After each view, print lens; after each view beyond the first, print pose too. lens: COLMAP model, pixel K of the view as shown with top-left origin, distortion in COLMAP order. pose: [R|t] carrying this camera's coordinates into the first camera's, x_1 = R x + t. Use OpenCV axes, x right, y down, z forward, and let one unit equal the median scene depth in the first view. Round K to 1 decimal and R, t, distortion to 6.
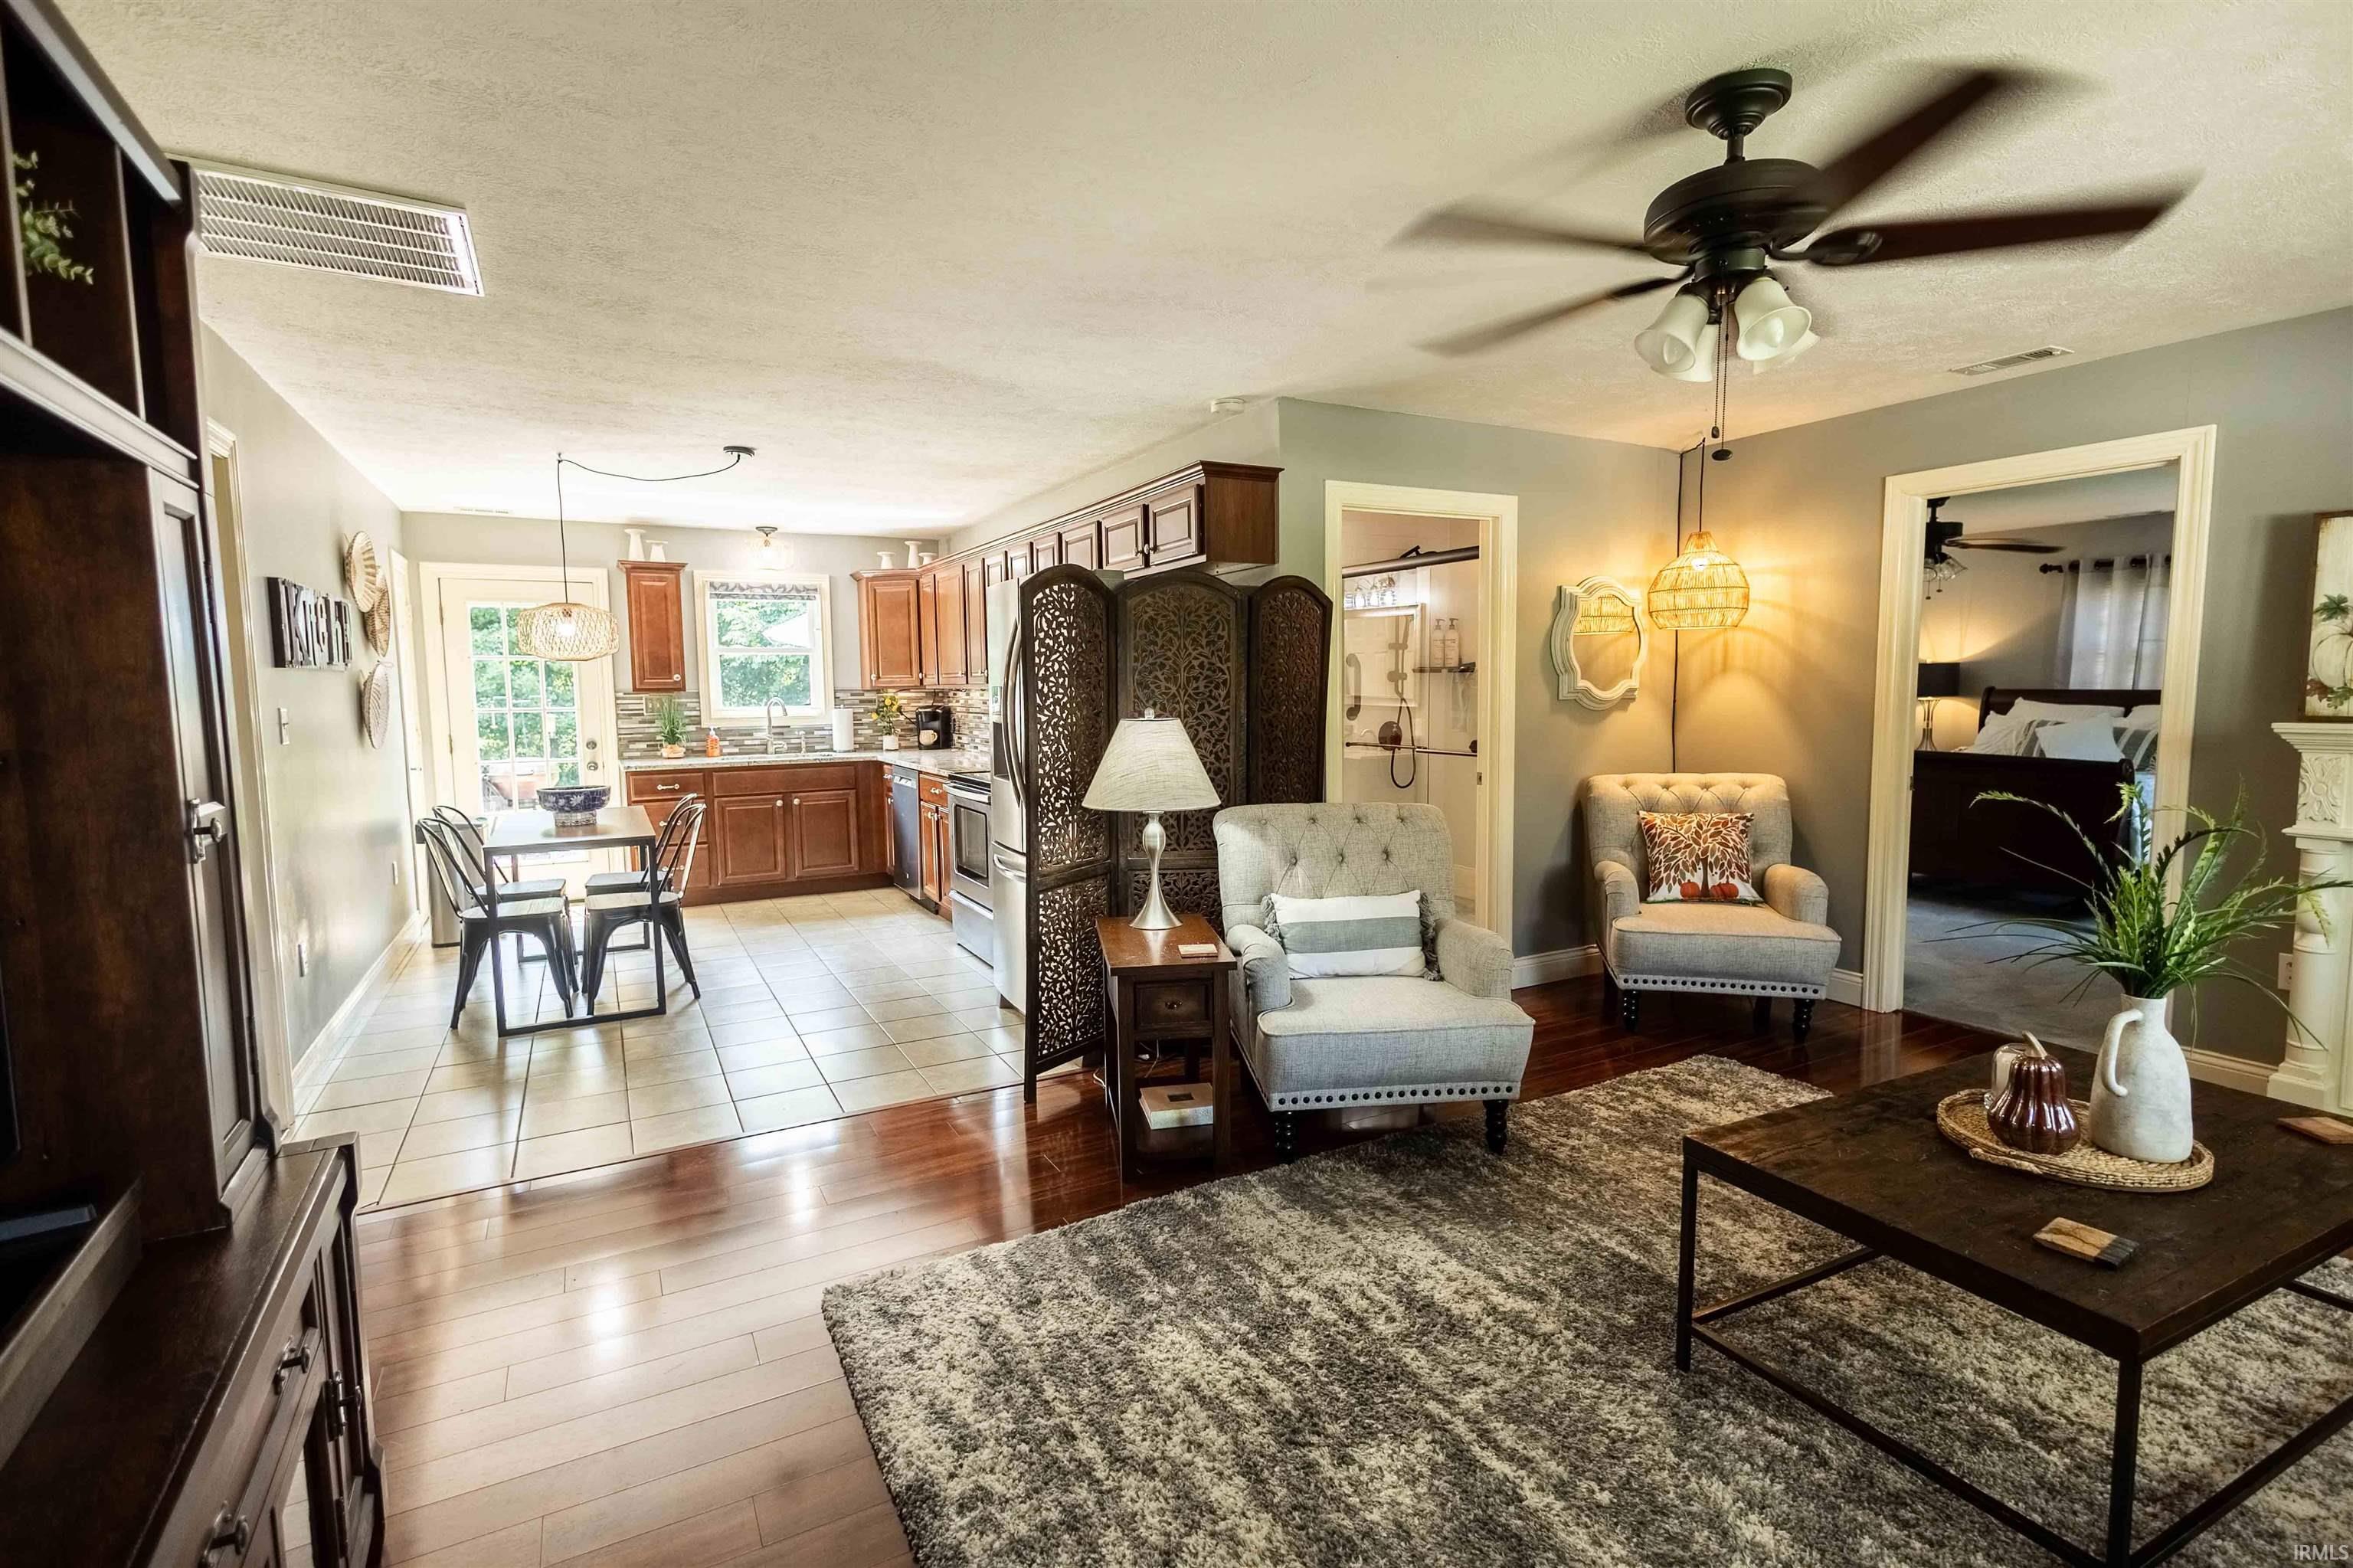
lens RADIAL K [[1098.2, 0, 1195.2], [0, 1098.2, 784.4], [0, 0, 1]] dist [0.014053, -0.001608]
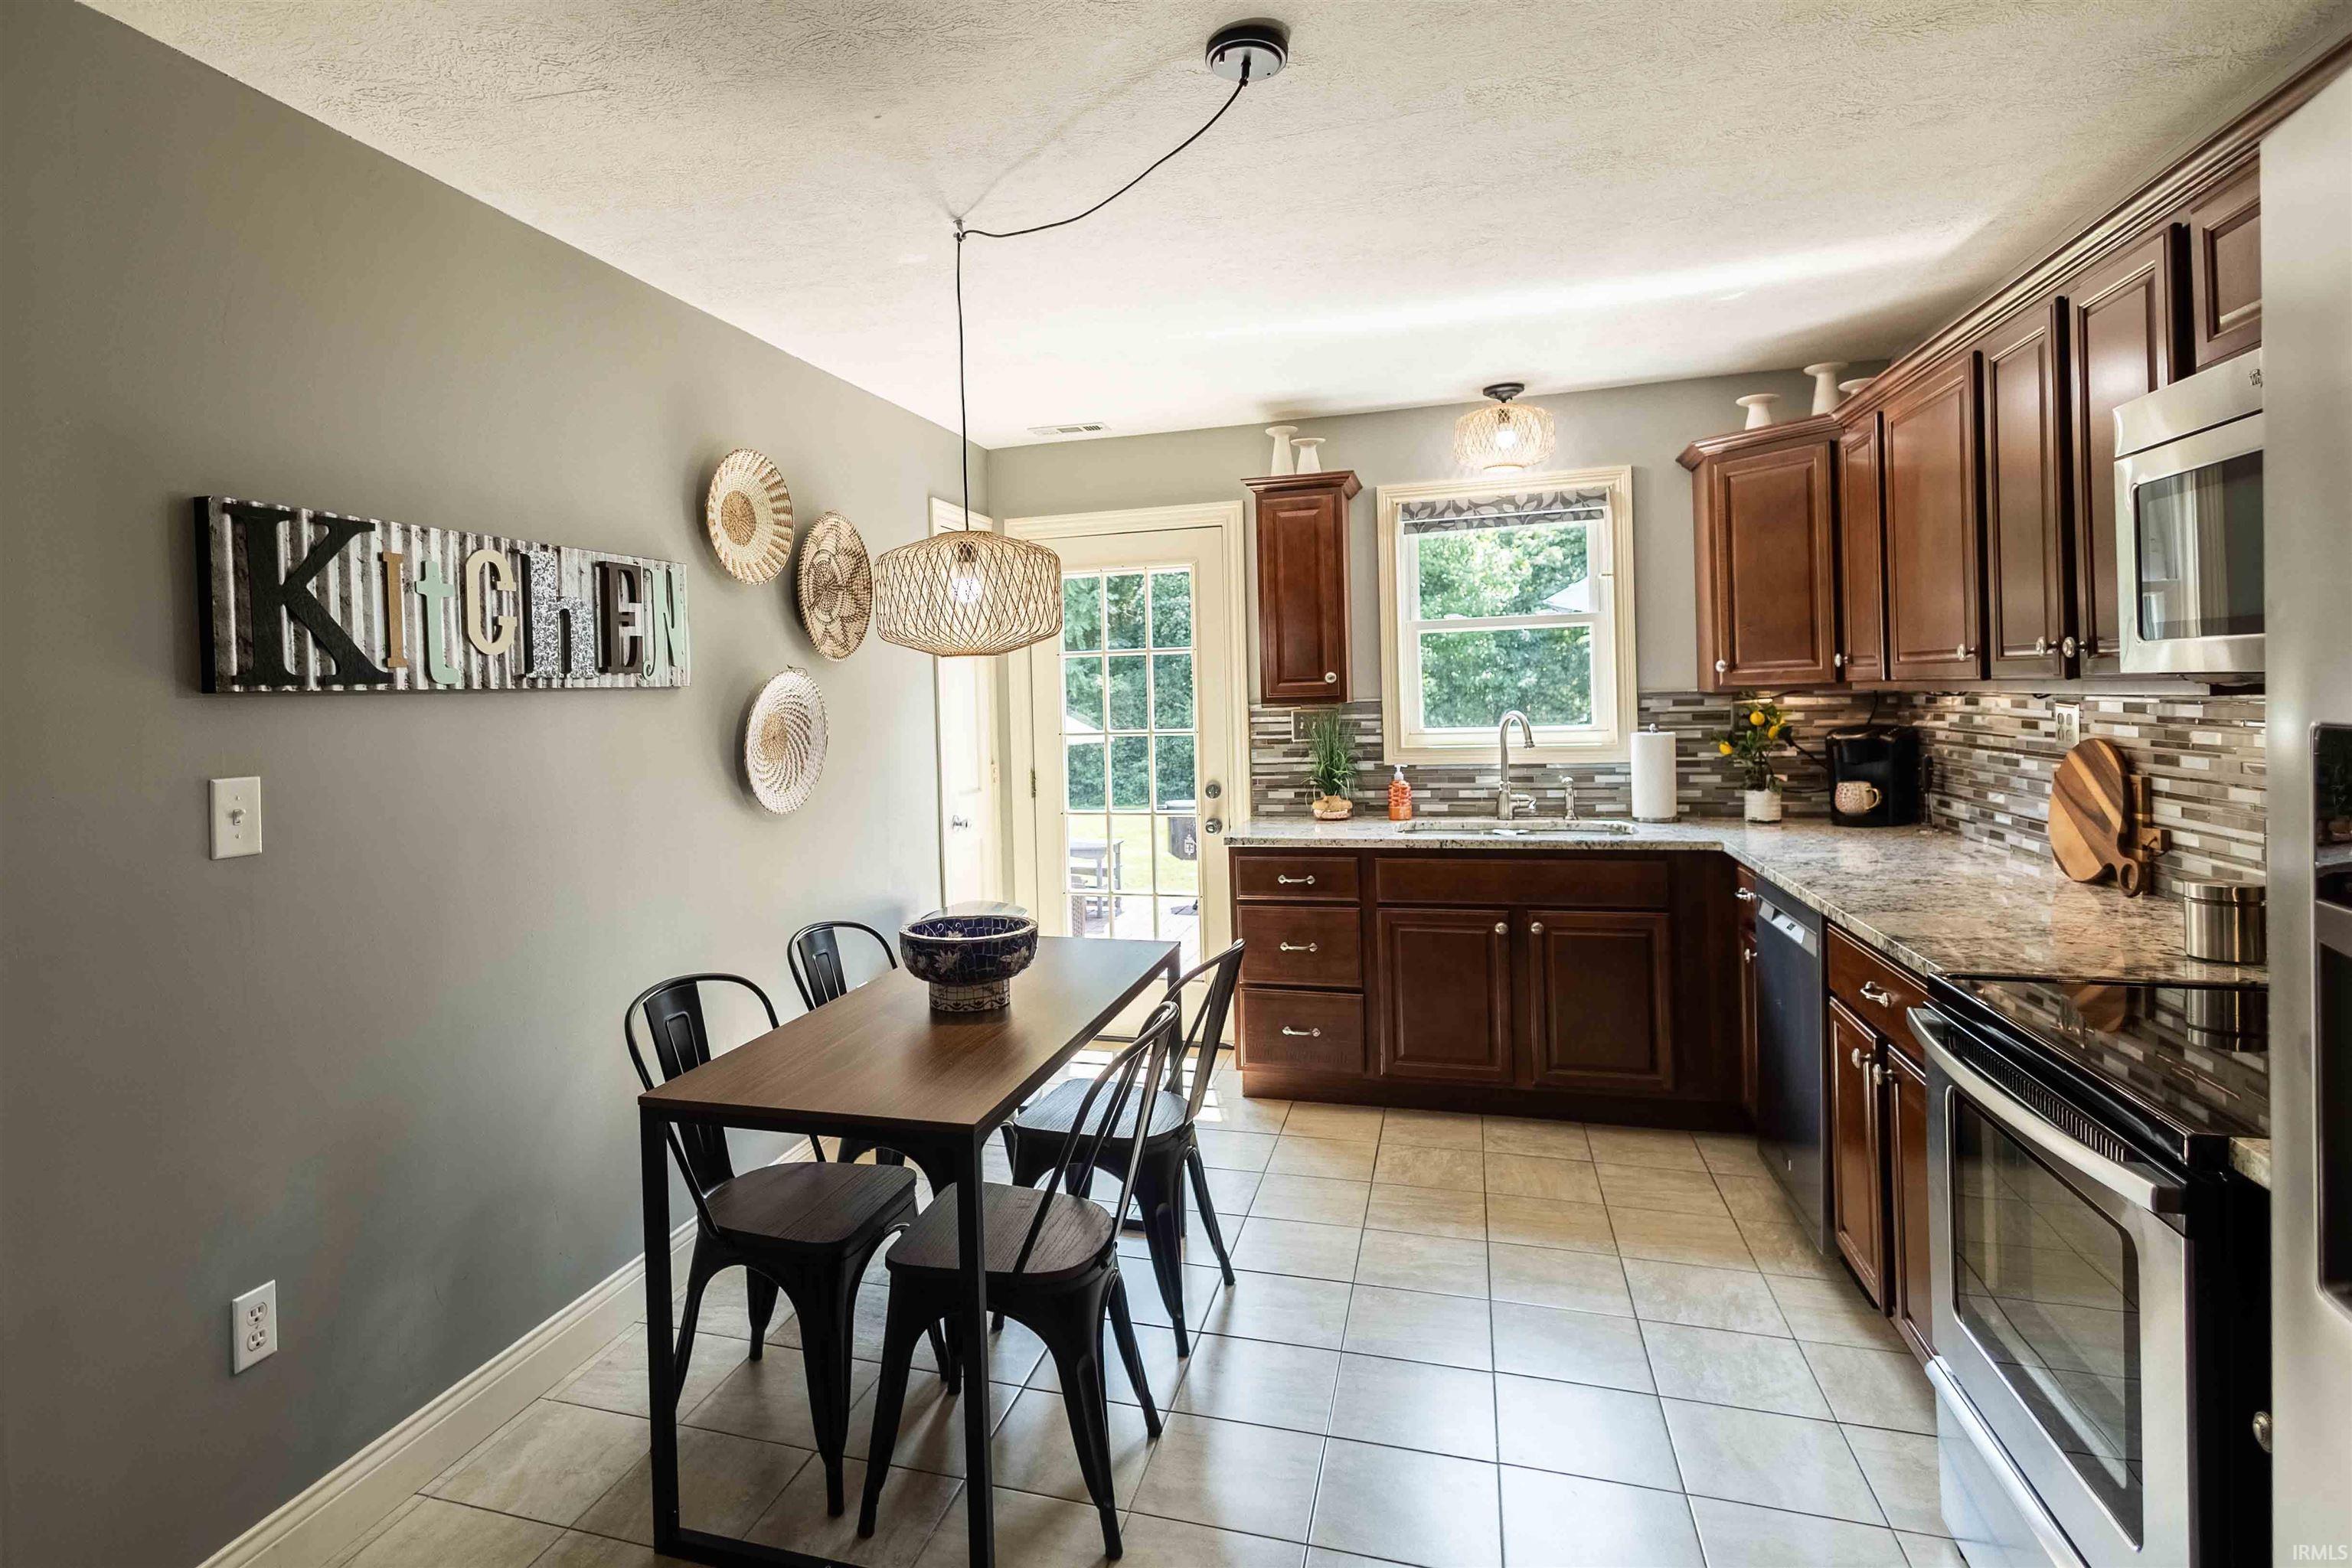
lens RADIAL K [[1209.5, 0, 1057.8], [0, 1209.5, 707.0], [0, 0, 1]] dist [-0.004933, 0.005866]
pose [[0.680504, -0.002332, -0.732740, -0.112907], [-0.044726, 0.997998, -0.044714, -0.046210], [0.731378, 0.063201, 0.679038, 0.464018]]
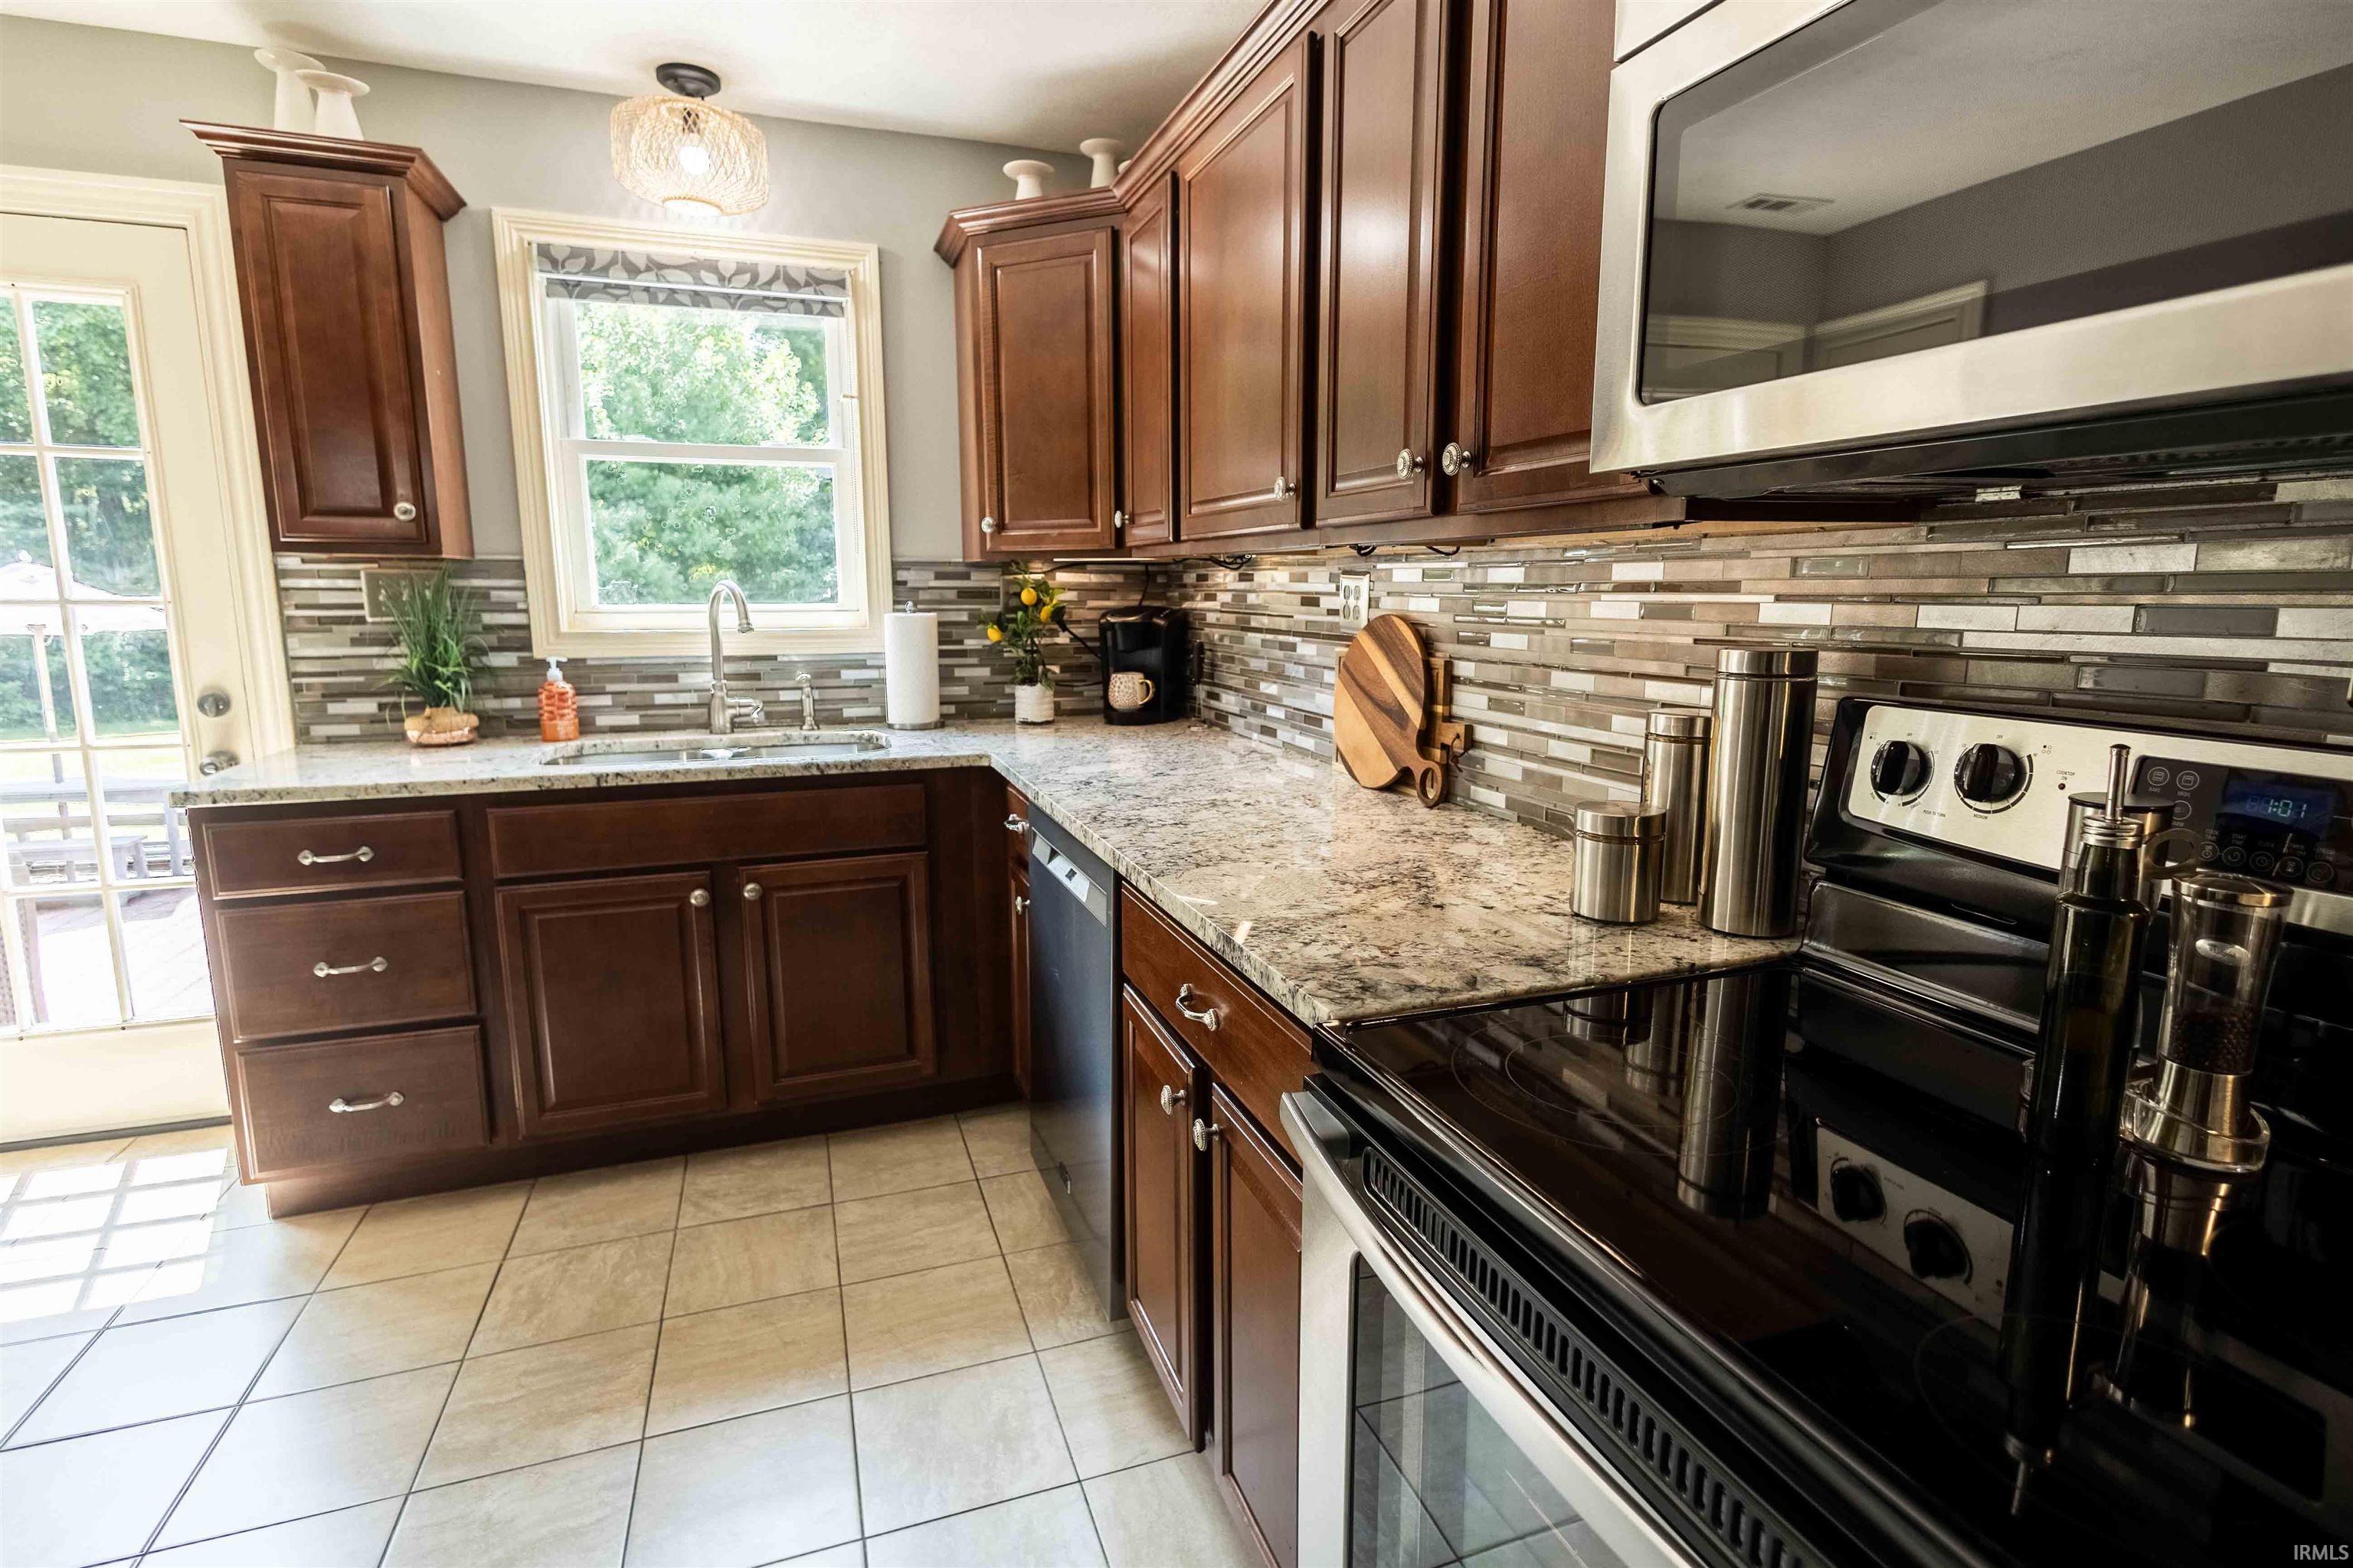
lens RADIAL K [[1152.1, 0, 1187.3], [0, 1152.1, 772.9], [0, 0, 1]] dist [0.016895, -0.000652]
pose [[0.987324, 0.037192, -0.154296, -0.172214], [-0.026045, 0.996944, 0.073645, -0.047685], [0.156564, -0.068693, 0.985276, 0.652456]]
